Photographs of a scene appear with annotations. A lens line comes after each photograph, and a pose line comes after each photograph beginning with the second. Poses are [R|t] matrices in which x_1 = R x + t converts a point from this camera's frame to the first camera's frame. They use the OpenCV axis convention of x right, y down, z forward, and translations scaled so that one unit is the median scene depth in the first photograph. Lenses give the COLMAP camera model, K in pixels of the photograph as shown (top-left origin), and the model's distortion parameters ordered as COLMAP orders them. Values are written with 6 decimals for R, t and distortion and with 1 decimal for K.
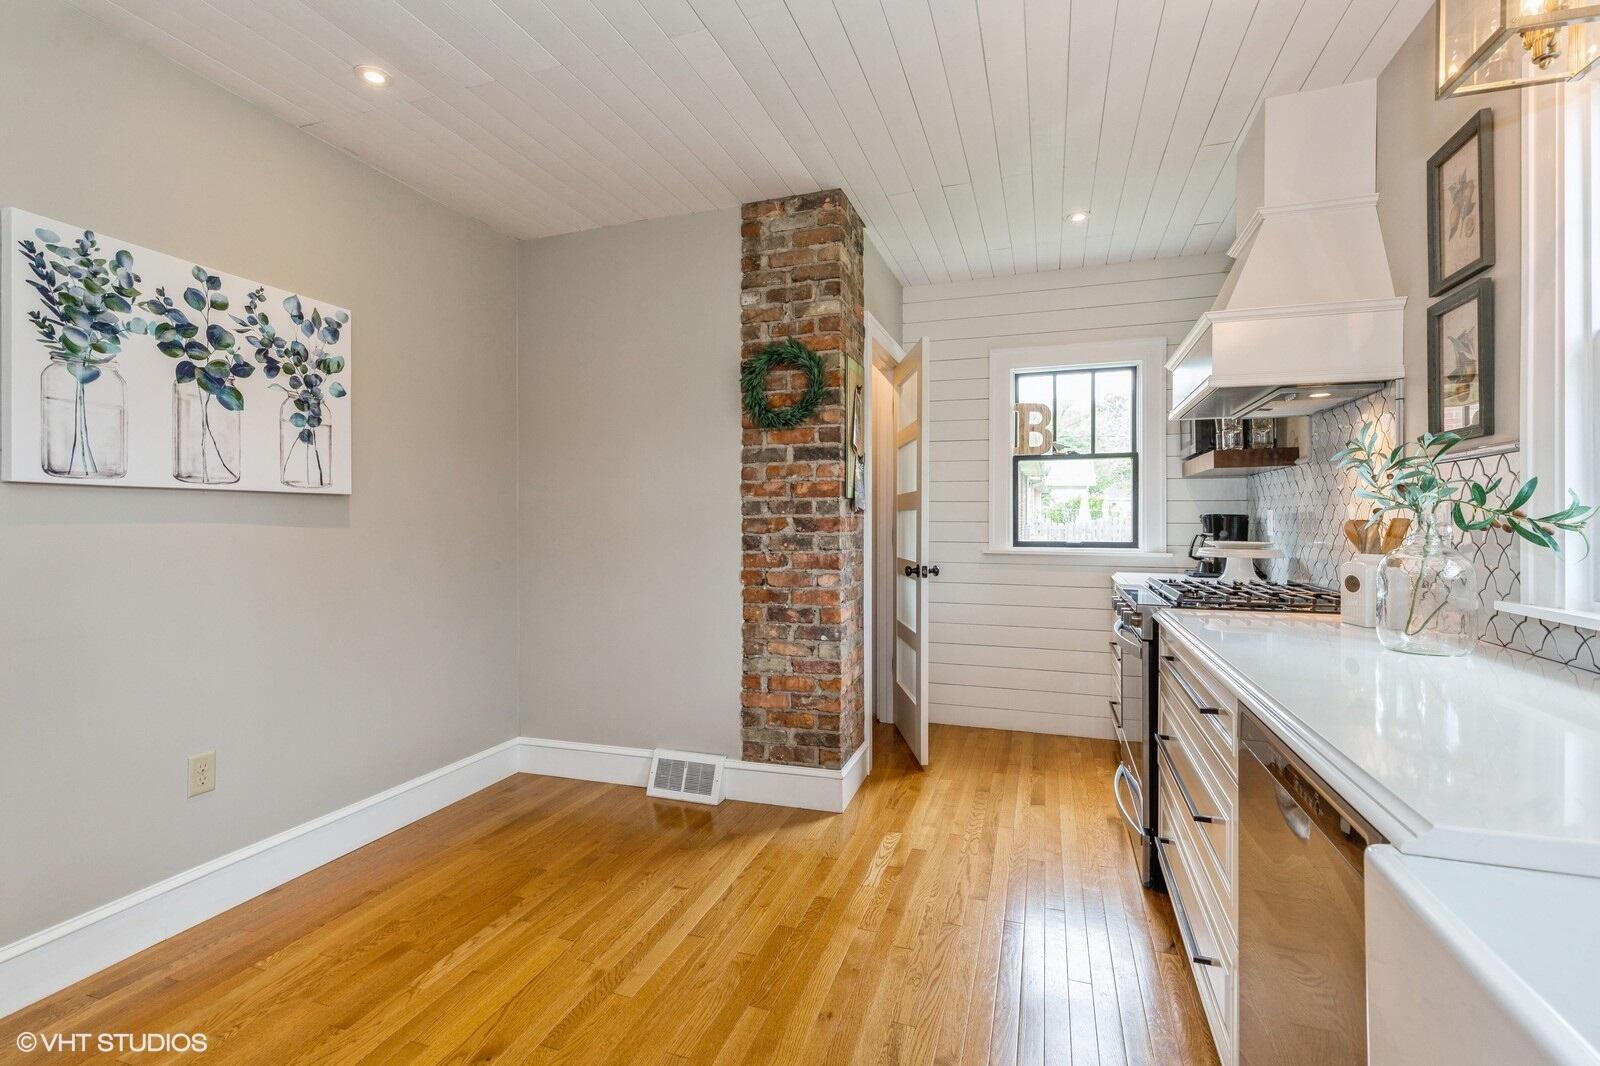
lens RADIAL K [[742.9, 0, 803.5], [0, 742.9, 512.0], [0, 0, 1]] dist [-0.000319, 0.000032]
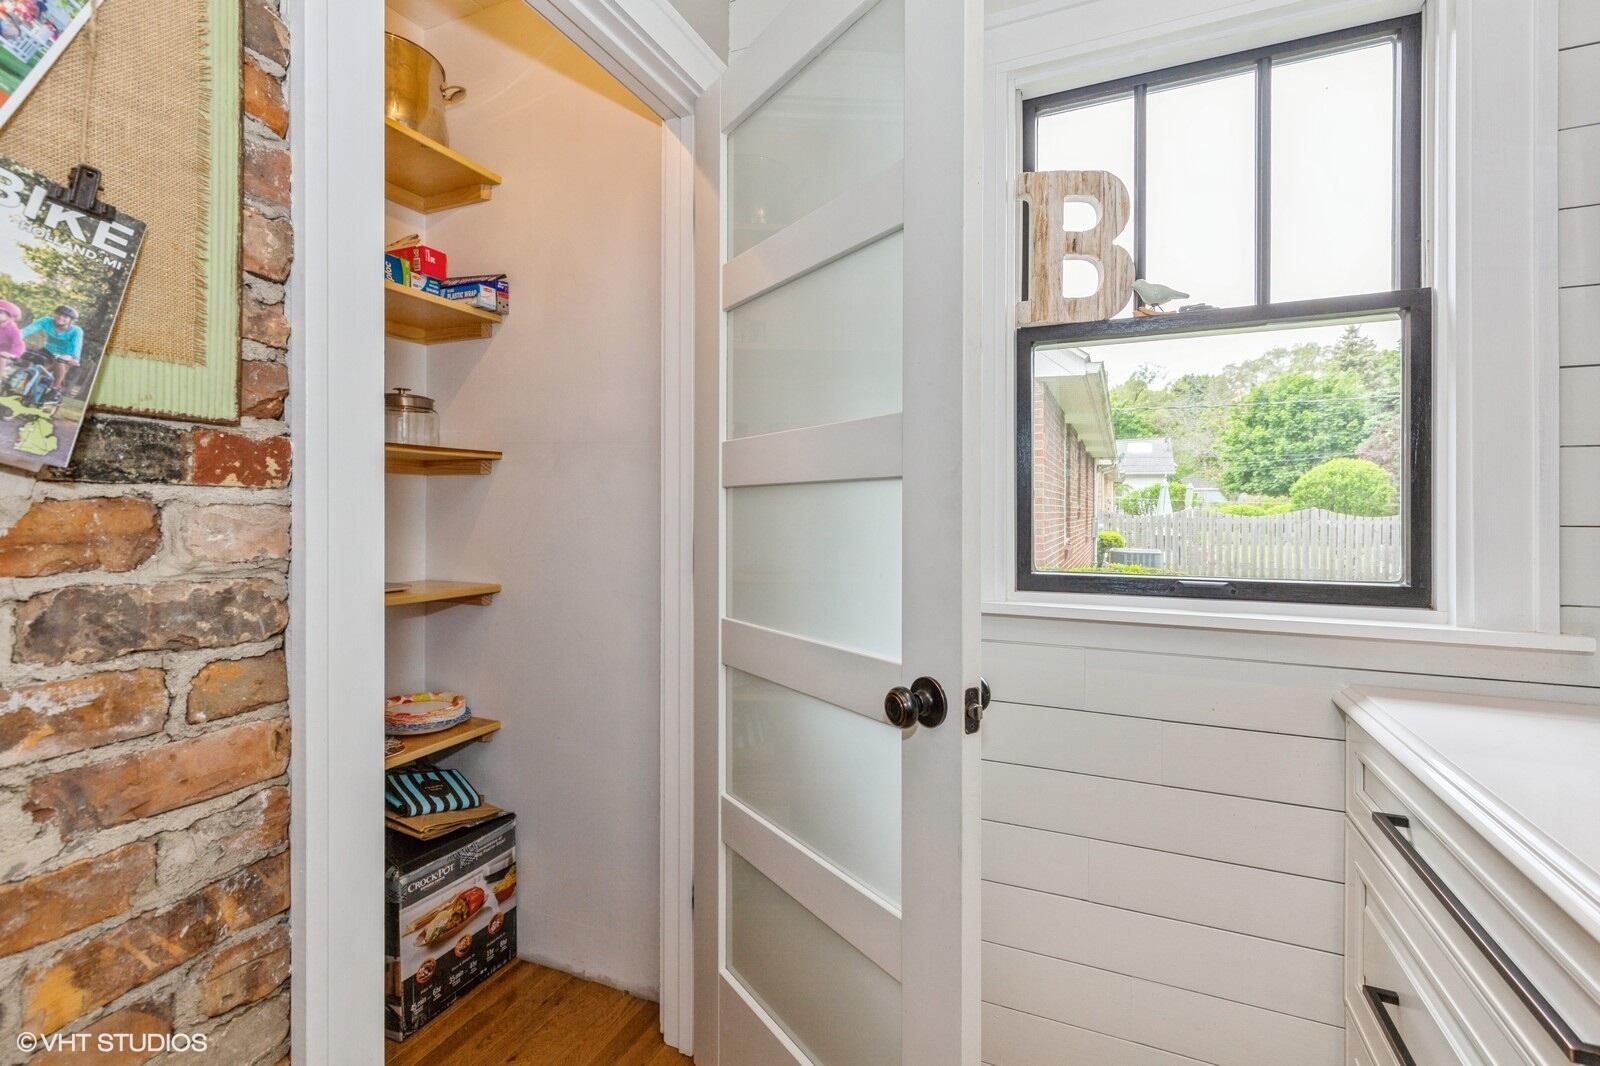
lens RADIAL K [[728.0, 0, 794.0], [0, 728.0, 501.0], [0, 0, 1]] dist [0.001770, 0.000343]
pose [[0.994613, -0.002116, -0.103632, 0.215304], [0.001720, 0.999991, -0.003913, 0.006336], [0.103639, 0.003714, 0.994608, 0.653339]]
